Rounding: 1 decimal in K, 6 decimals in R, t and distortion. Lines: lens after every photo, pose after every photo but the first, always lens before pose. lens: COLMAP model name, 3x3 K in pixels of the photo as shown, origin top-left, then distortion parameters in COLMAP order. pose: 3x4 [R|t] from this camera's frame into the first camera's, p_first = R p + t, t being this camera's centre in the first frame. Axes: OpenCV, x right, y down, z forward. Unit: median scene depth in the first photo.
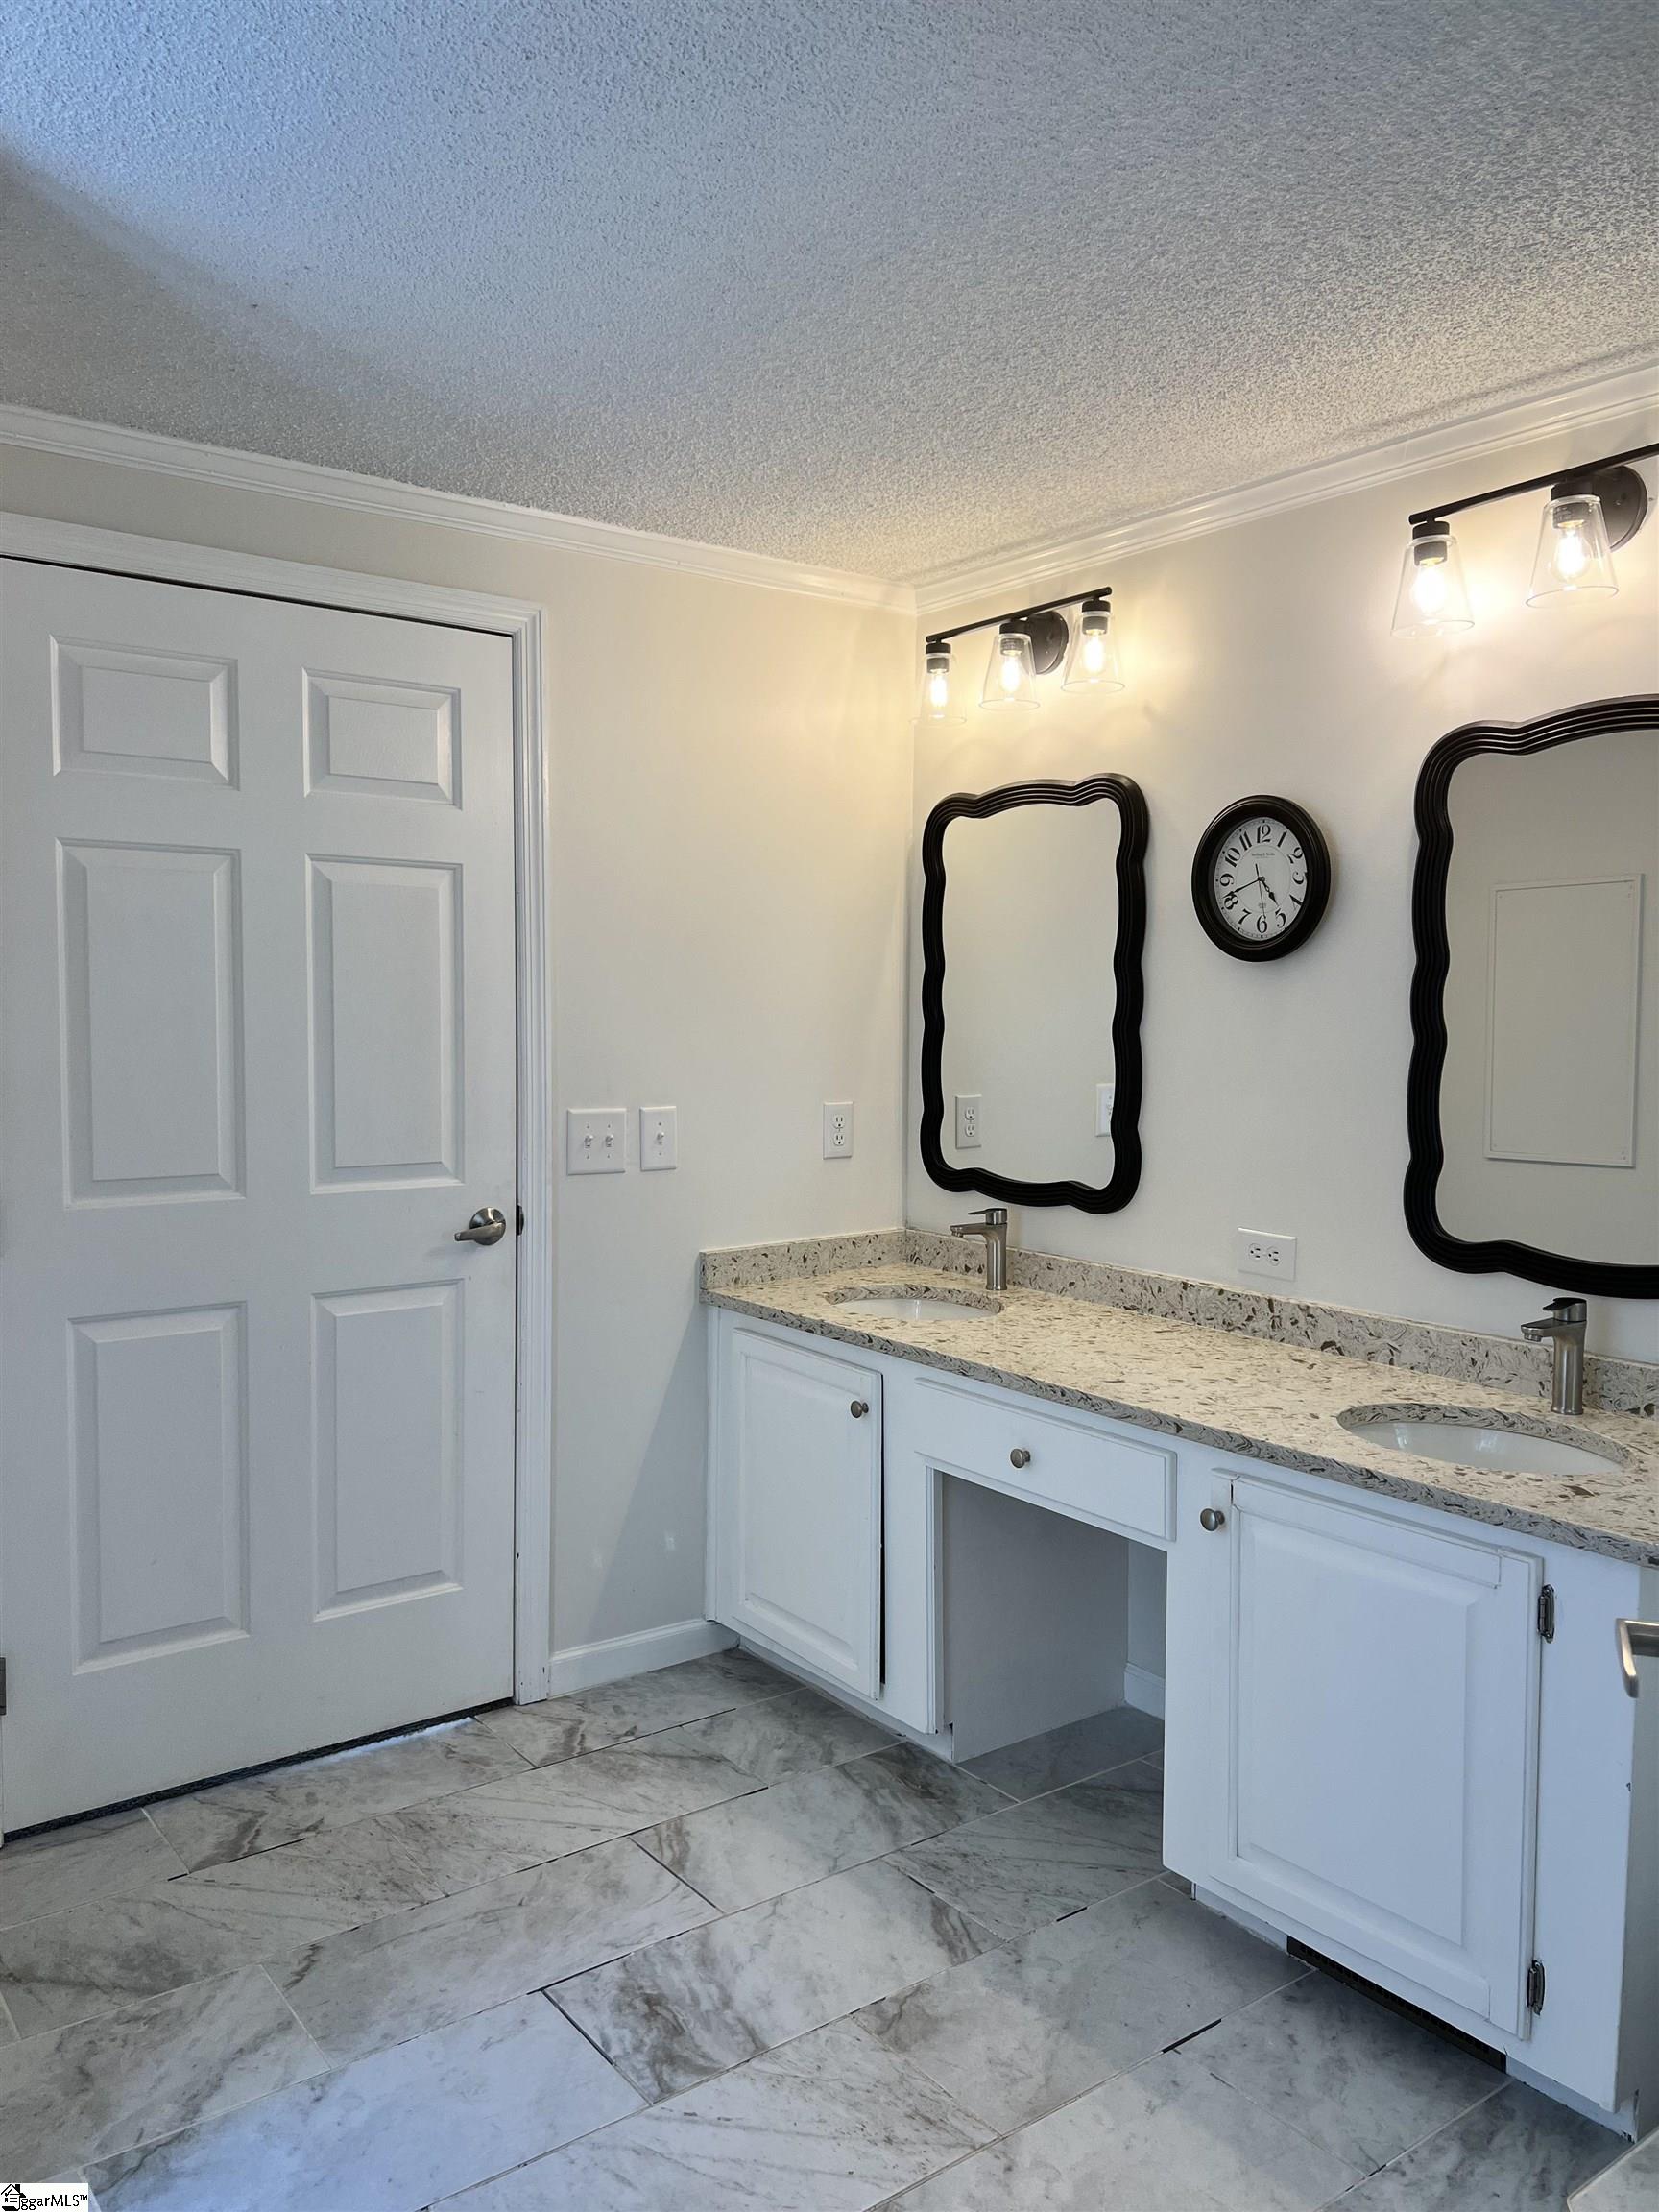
lens RADIAL K [[1662.2, 0, 822.4], [0, 1662.2, 1112.8], [0, 0, 1]] dist [0.064811, -0.070488]
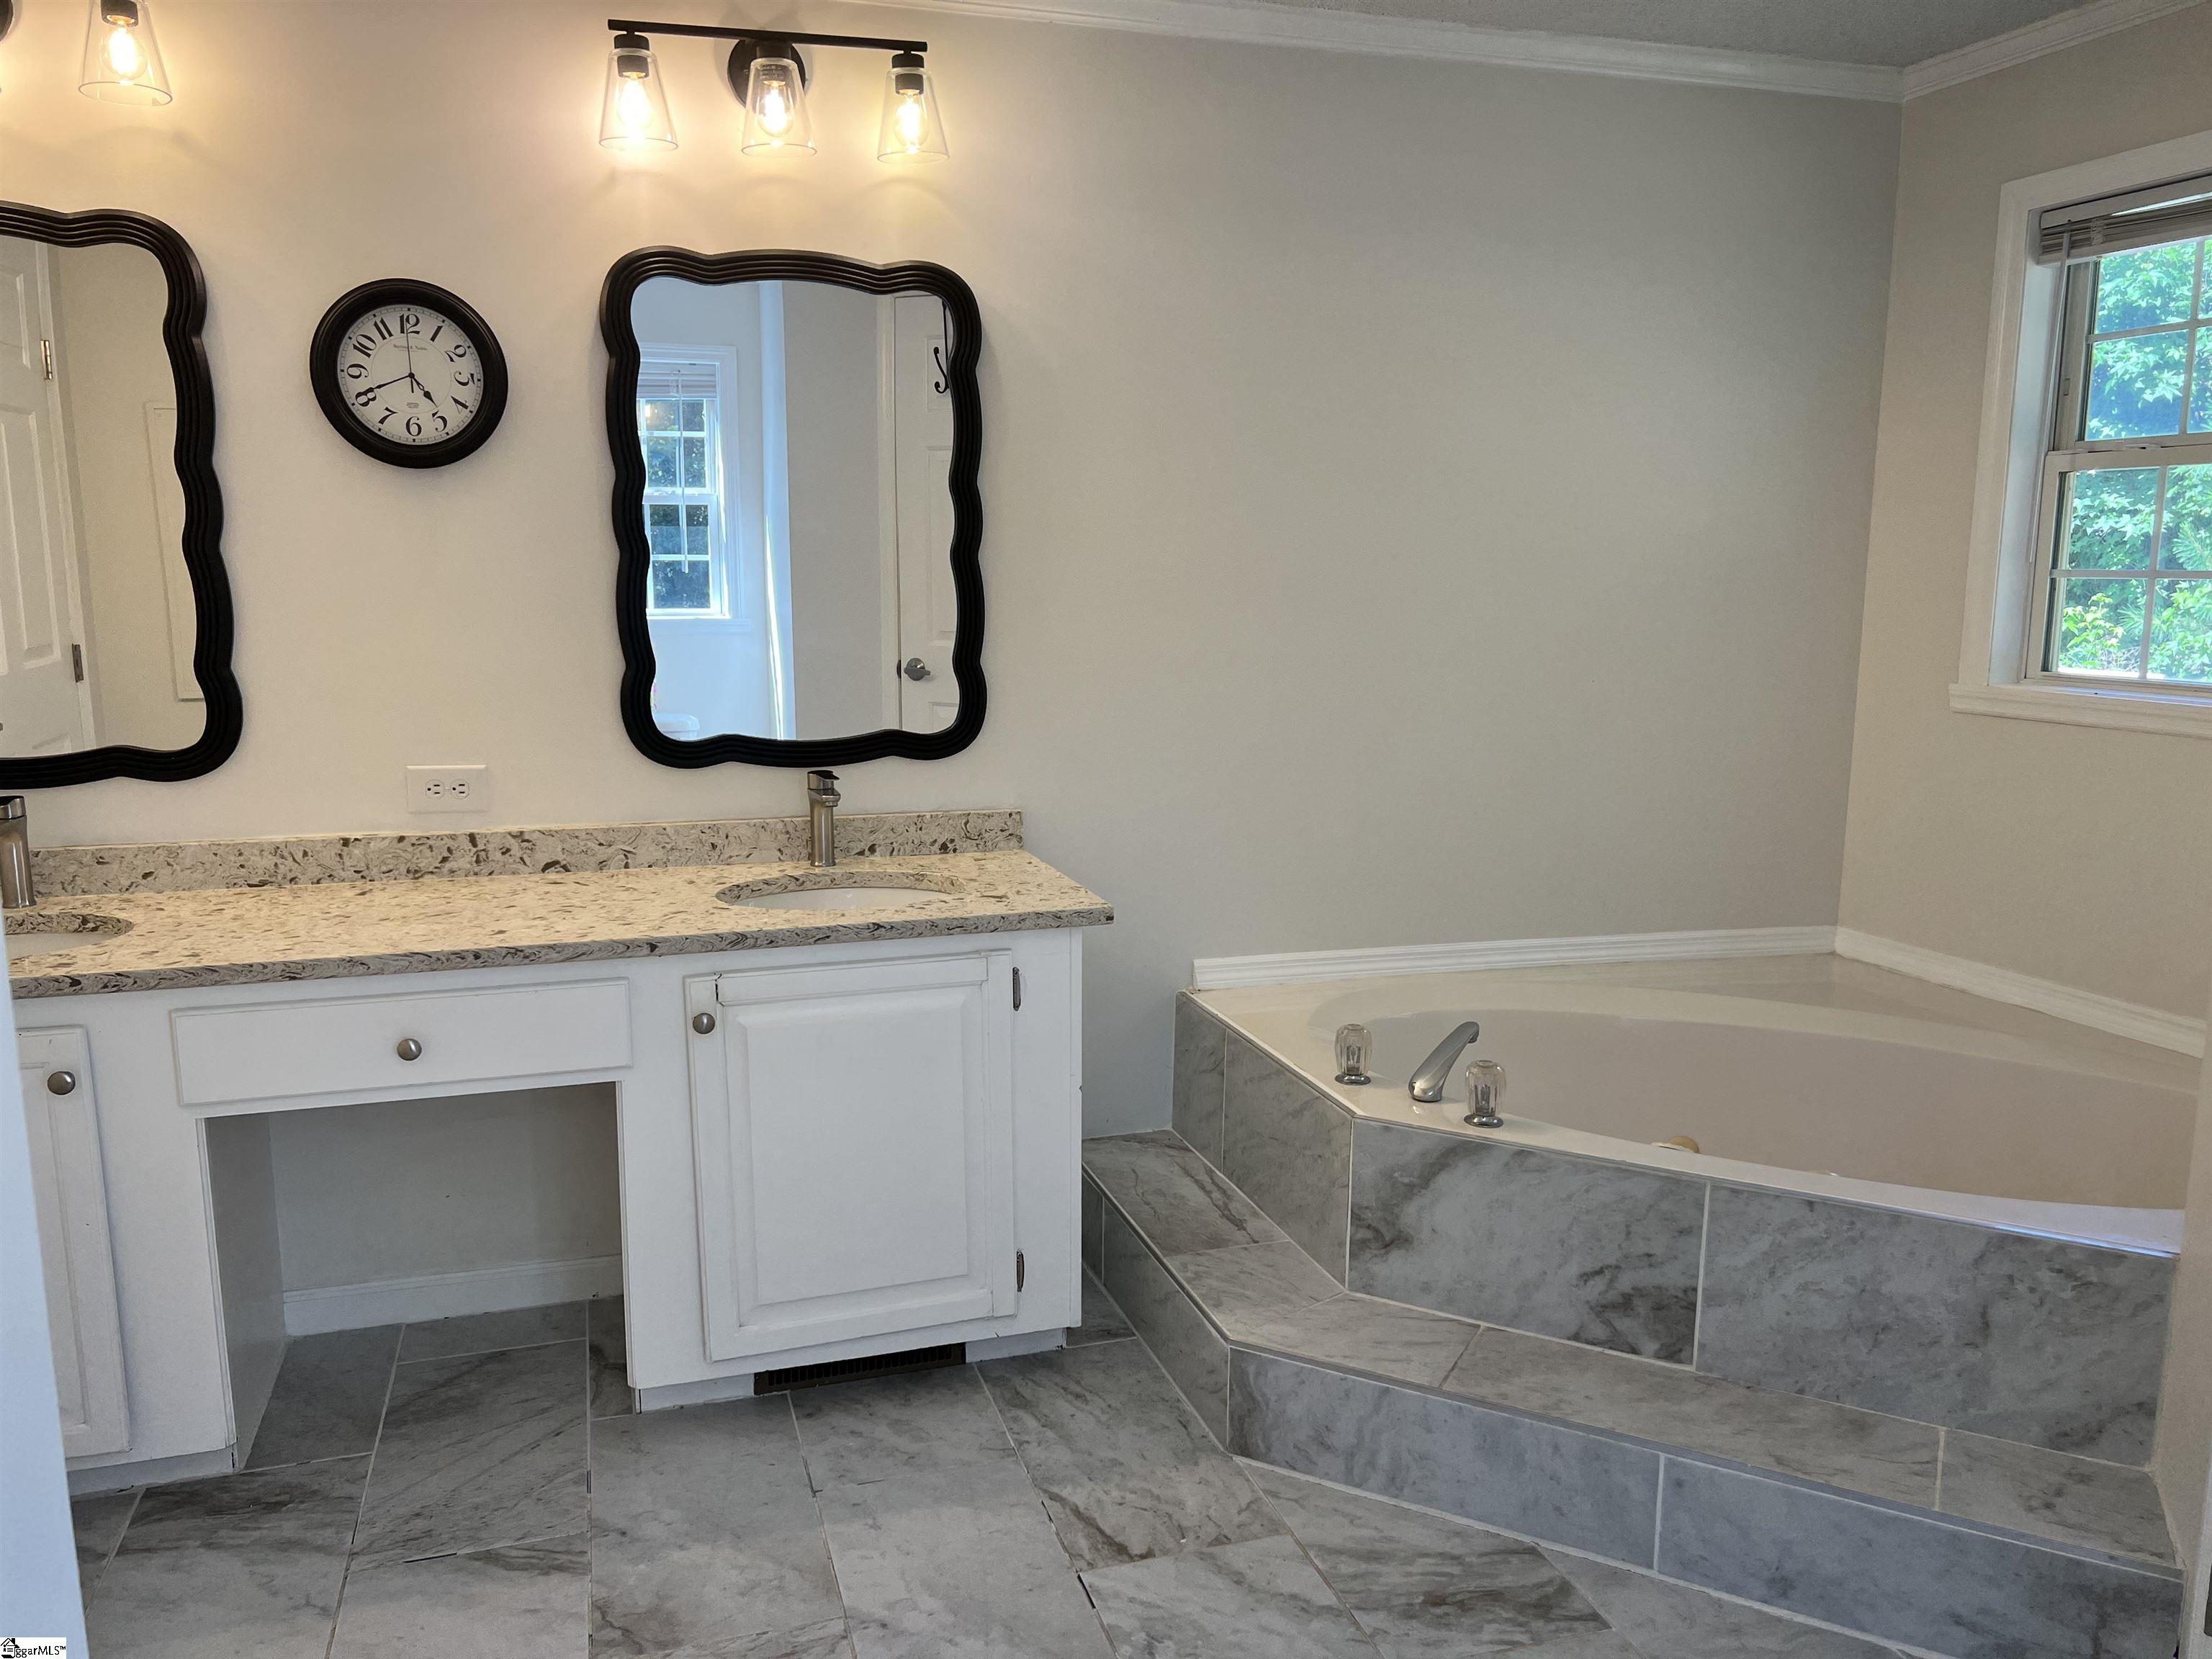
lens RADIAL K [[1652.3, 0, 1101.9], [0, 1652.3, 839.8], [0, 0, 1]] dist [0.049460, -0.059369]
pose [[0.335278, -0.160021, 0.928430, -0.525644], [0.067752, 0.987013, 0.145651, 0.002176], [-0.939680, 0.014069, 0.341766, 0.371274]]
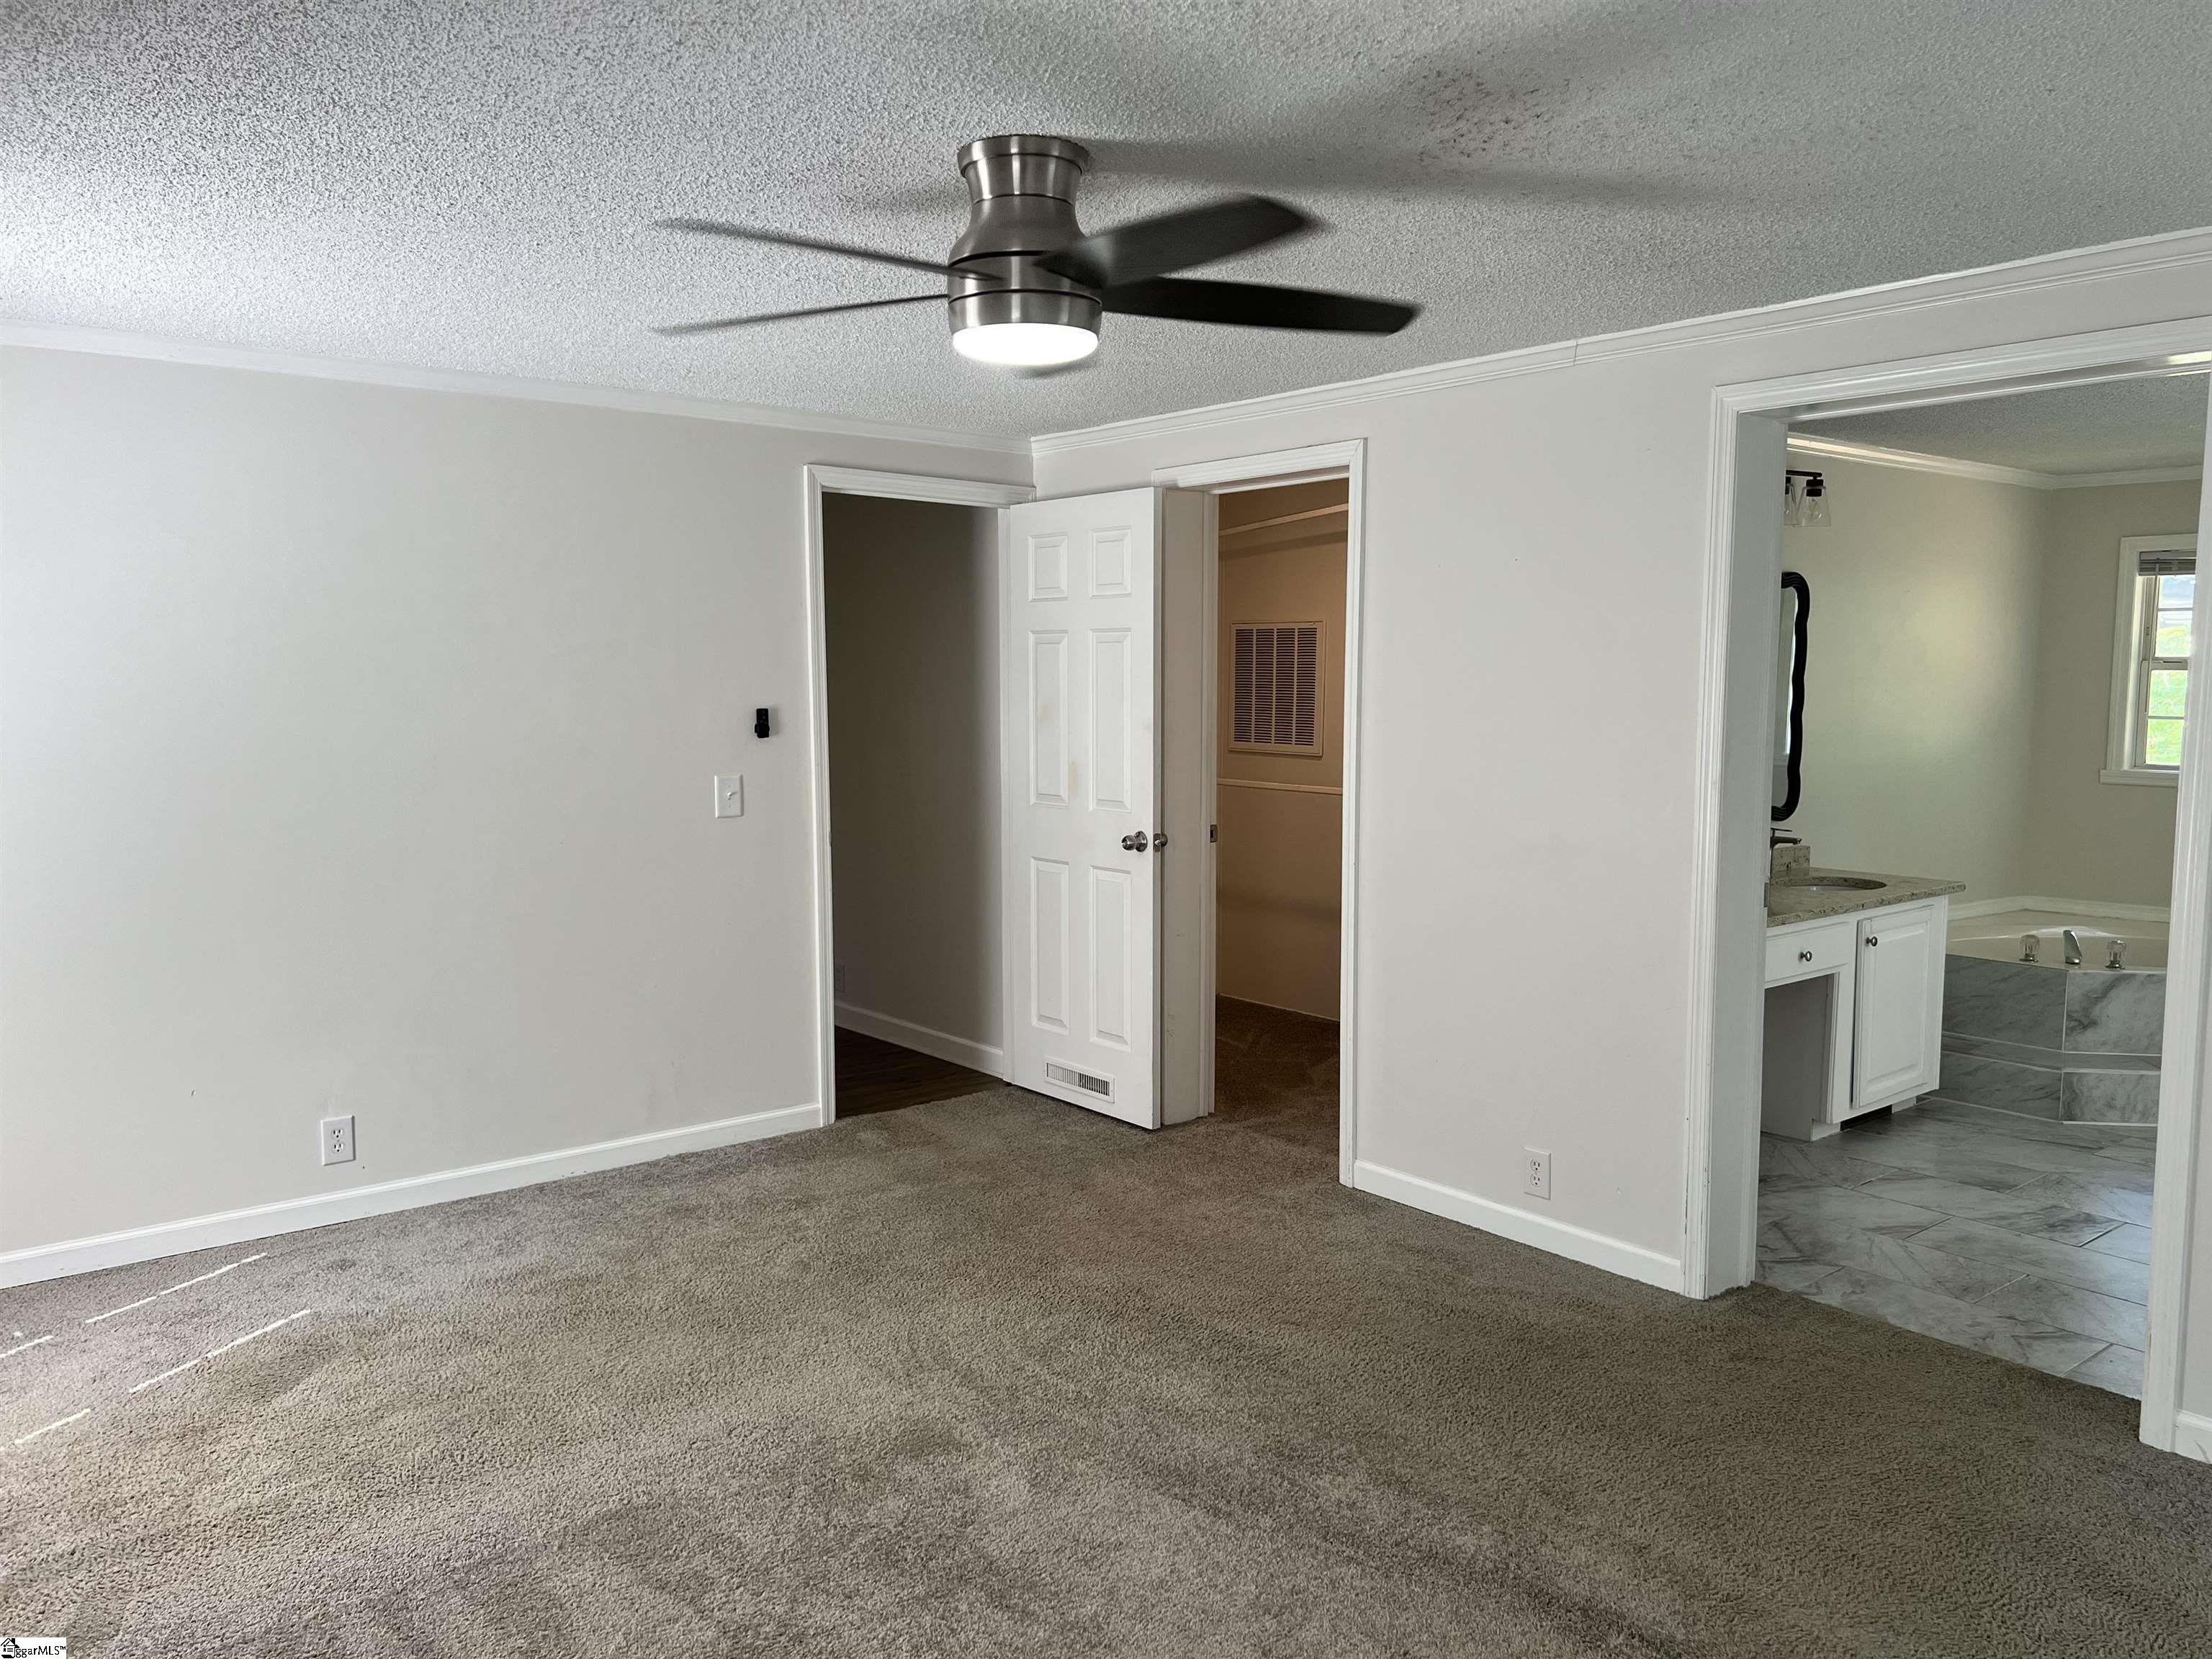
lens RADIAL K [[1652.3, 0, 1101.9], [0, 1652.3, 839.8], [0, 0, 1]] dist [0.049460, -0.059369]
pose [[-0.035398, -0.109730, 0.993331, -1.623901], [0.071248, 0.991148, 0.112028, -0.176035], [-0.996830, 0.074738, -0.027267, 1.778795]]
